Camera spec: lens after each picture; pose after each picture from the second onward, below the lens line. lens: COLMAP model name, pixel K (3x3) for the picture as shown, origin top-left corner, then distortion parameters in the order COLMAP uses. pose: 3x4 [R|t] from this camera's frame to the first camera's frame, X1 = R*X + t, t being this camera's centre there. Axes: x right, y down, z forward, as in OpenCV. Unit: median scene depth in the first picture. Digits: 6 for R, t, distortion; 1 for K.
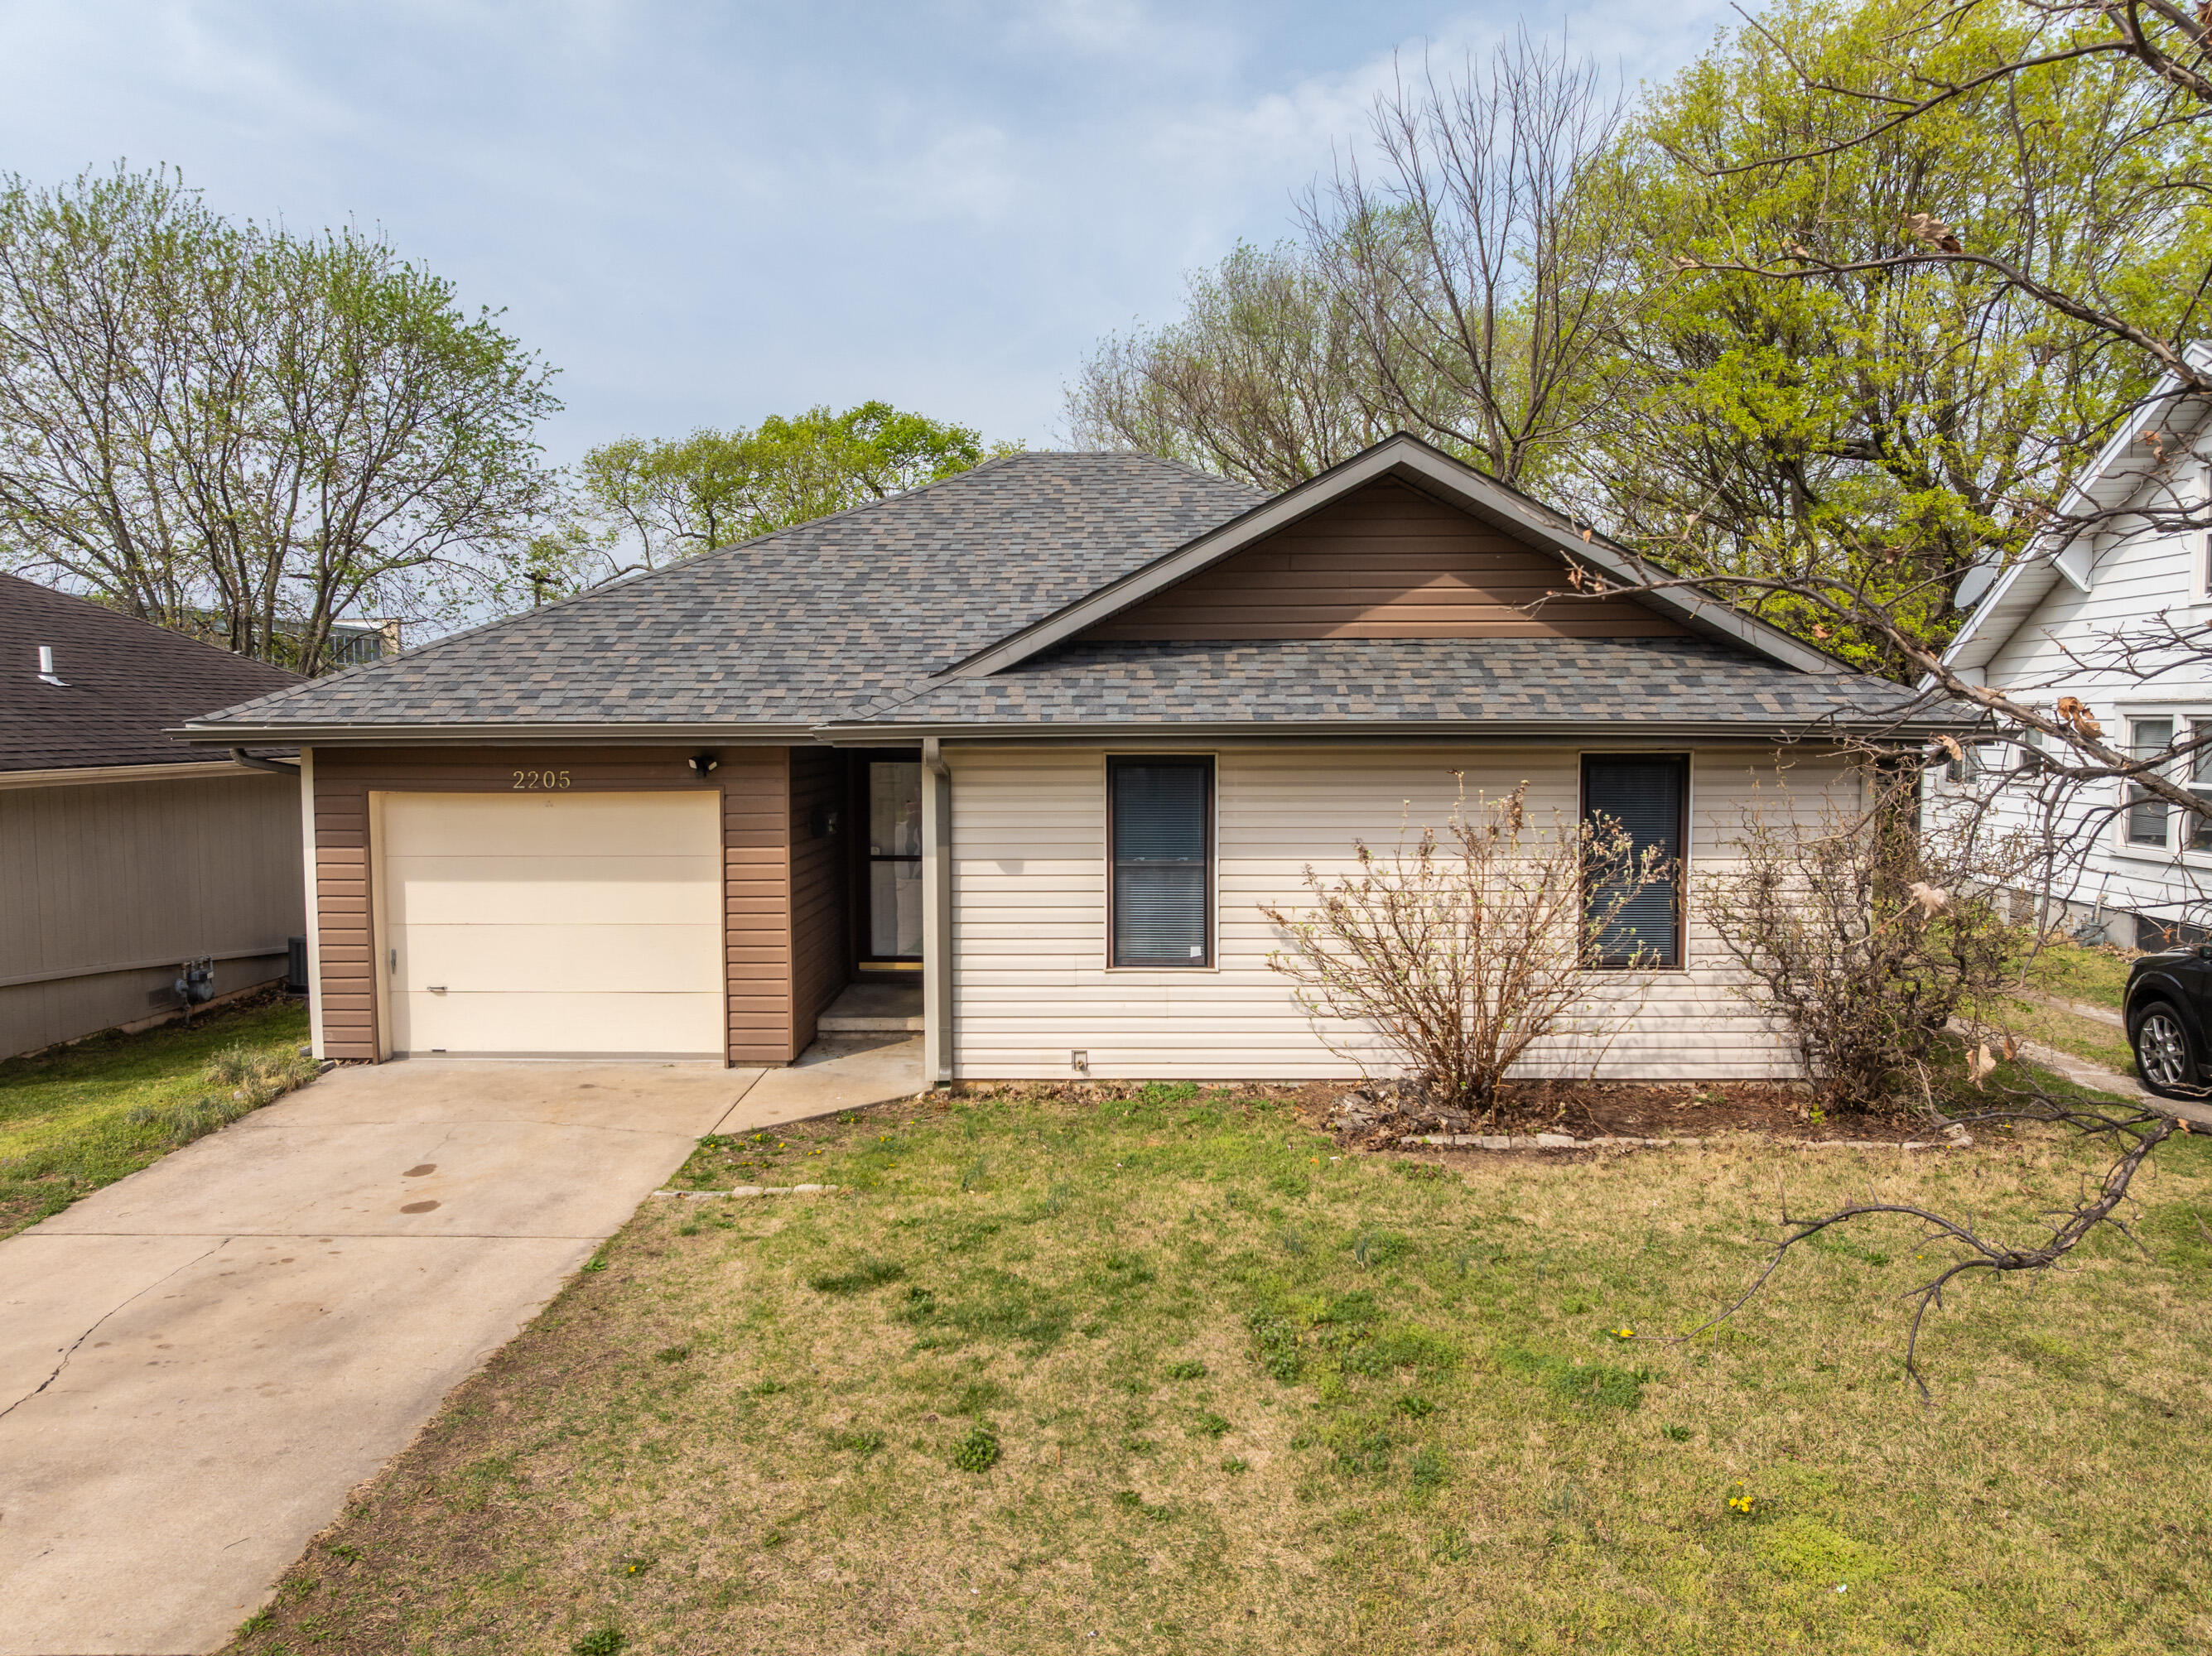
lens RADIAL K [[1543.7, 0, 1097.9], [0, 1543.7, 825.9], [0, 0, 1]] dist [-0.049638, 0.010845]
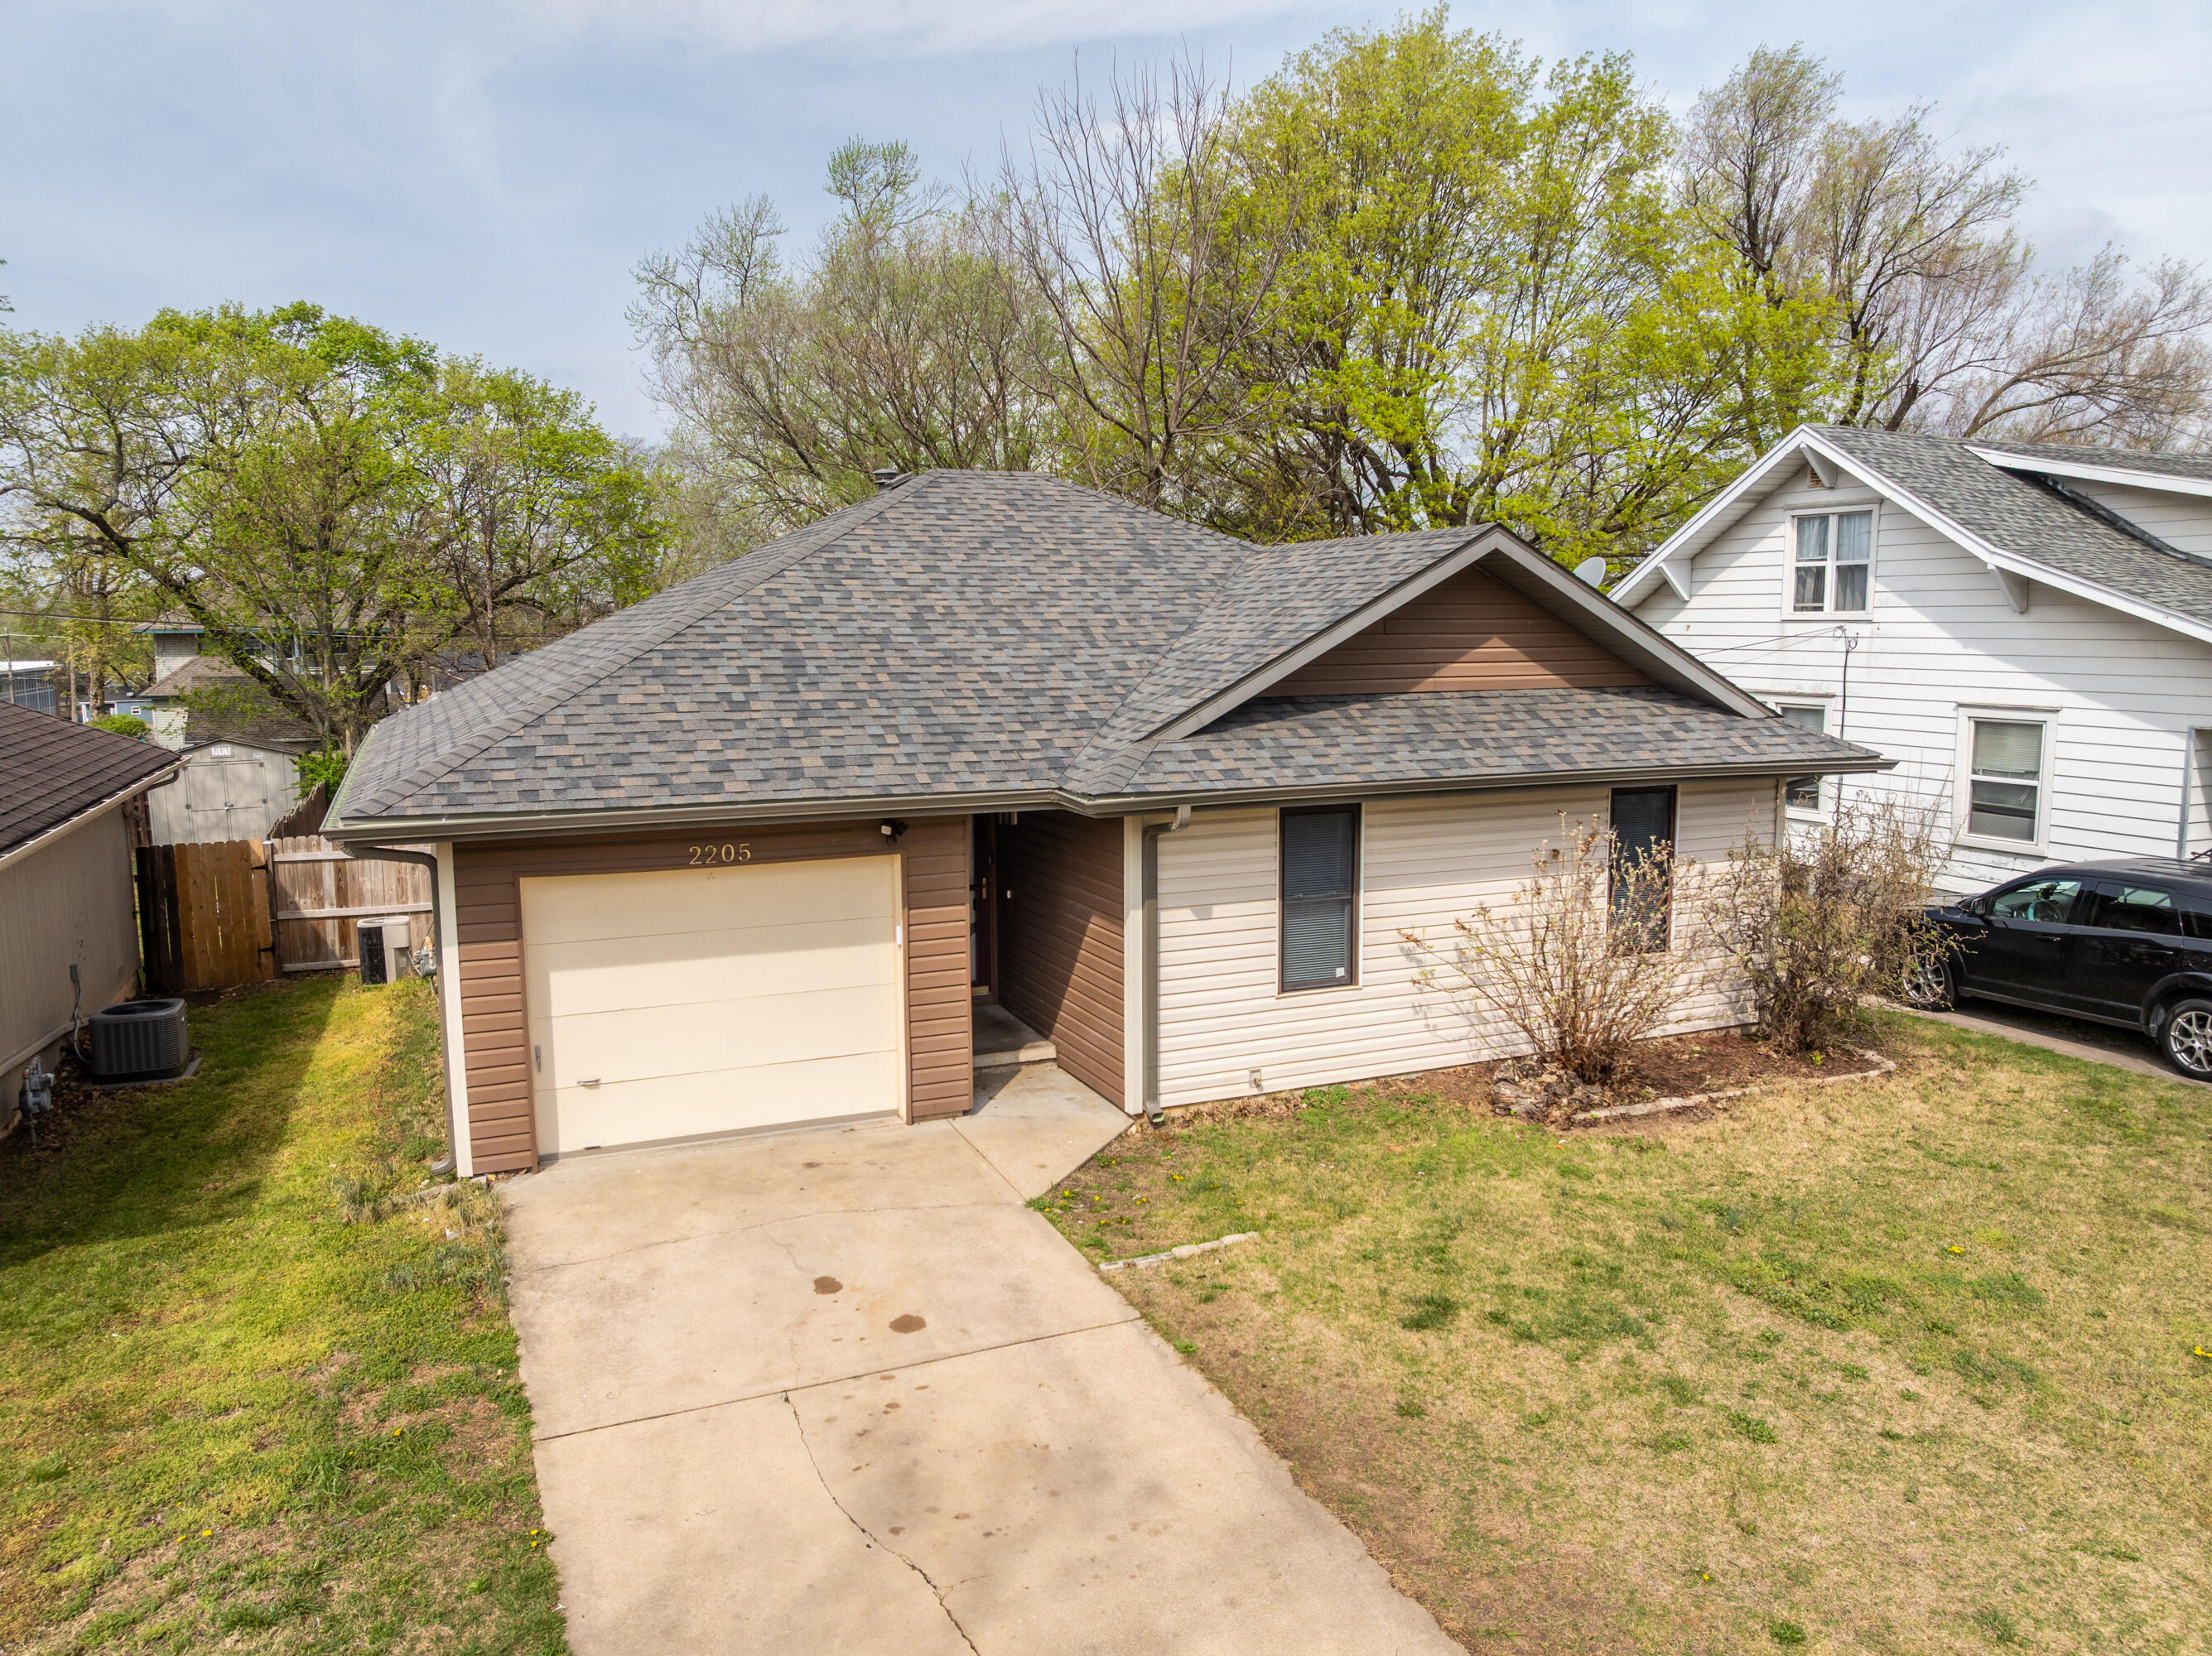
lens RADIAL K [[1543.7, 0, 1099.5], [0, 1543.7, 829.5], [0, 0, 1]] dist [-0.049638, 0.010845]
pose [[0.908769, -0.055456, 0.413597, -0.593693], [0.029830, 0.997228, 0.068167, -0.112762], [-0.416231, -0.049611, 0.907904, 0.041383]]
